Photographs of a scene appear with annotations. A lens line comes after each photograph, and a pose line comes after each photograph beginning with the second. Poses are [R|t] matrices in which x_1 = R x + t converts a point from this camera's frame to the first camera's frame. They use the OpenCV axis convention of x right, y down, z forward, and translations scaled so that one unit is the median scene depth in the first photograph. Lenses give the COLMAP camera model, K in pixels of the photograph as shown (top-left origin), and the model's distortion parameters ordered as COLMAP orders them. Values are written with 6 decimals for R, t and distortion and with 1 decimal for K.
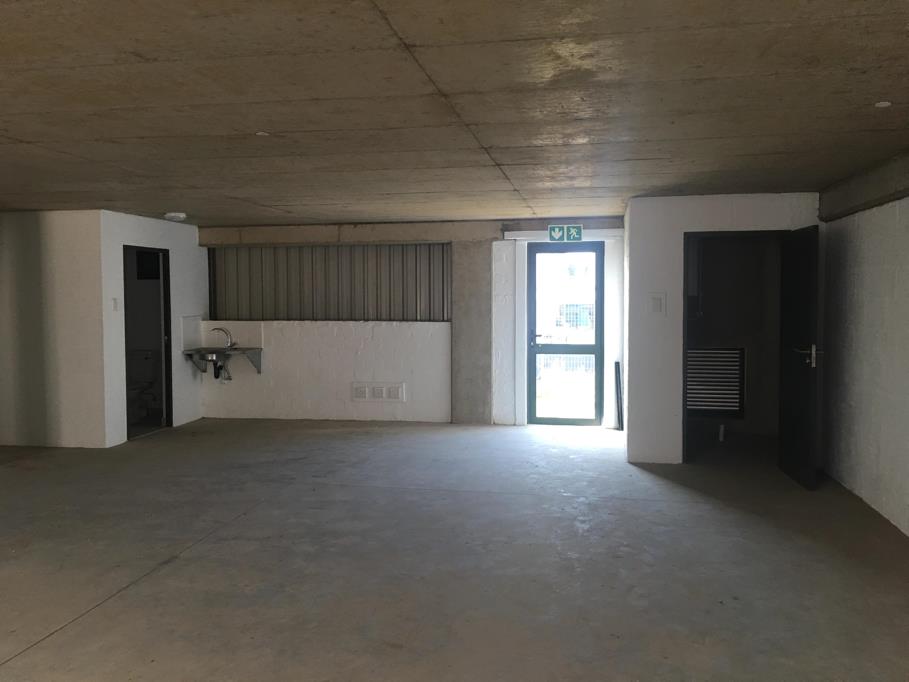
lens RADIAL K [[770.1, 0, 451.1], [0, 770.1, 329.5], [0, 0, 1]] dist [0.106852, -0.145912]
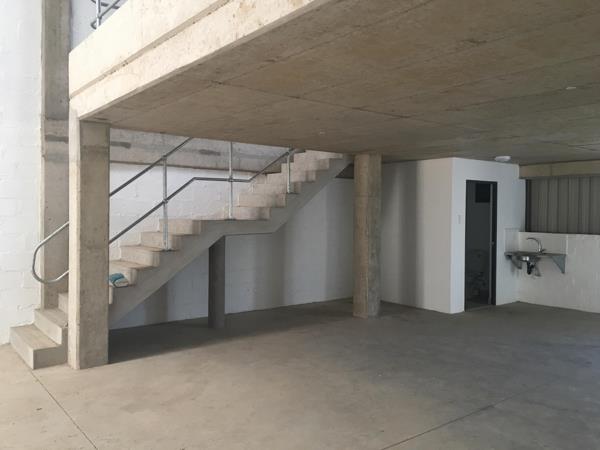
lens RADIAL K [[508.3, 0, 297.7], [0, 508.3, 217.4], [0, 0, 1]] dist [0.106852, -0.145912]
pose [[0.750636, 0.021621, -0.660362, -0.008143], [-0.043497, 0.998913, -0.016738, -0.004729], [0.659283, 0.041288, 0.750761, 0.042175]]
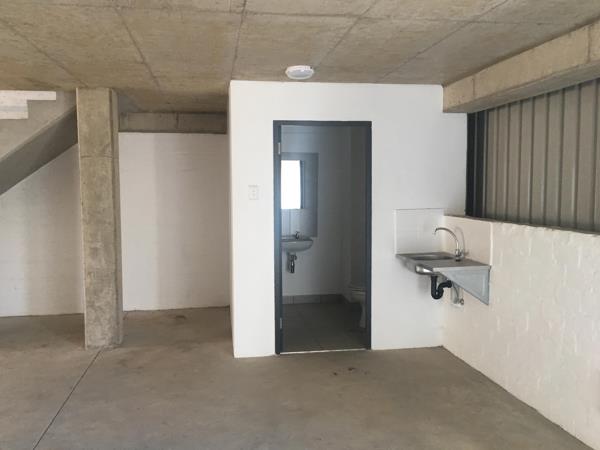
lens RADIAL K [[508.3, 0, 297.7], [0, 508.3, 217.4], [0, 0, 1]] dist [0.106852, -0.145912]
pose [[0.328314, 0.066457, -0.942228, 0.095266], [-0.036440, 0.997670, 0.057670, -0.034027], [0.943865, 0.015401, 0.329971, 0.757462]]
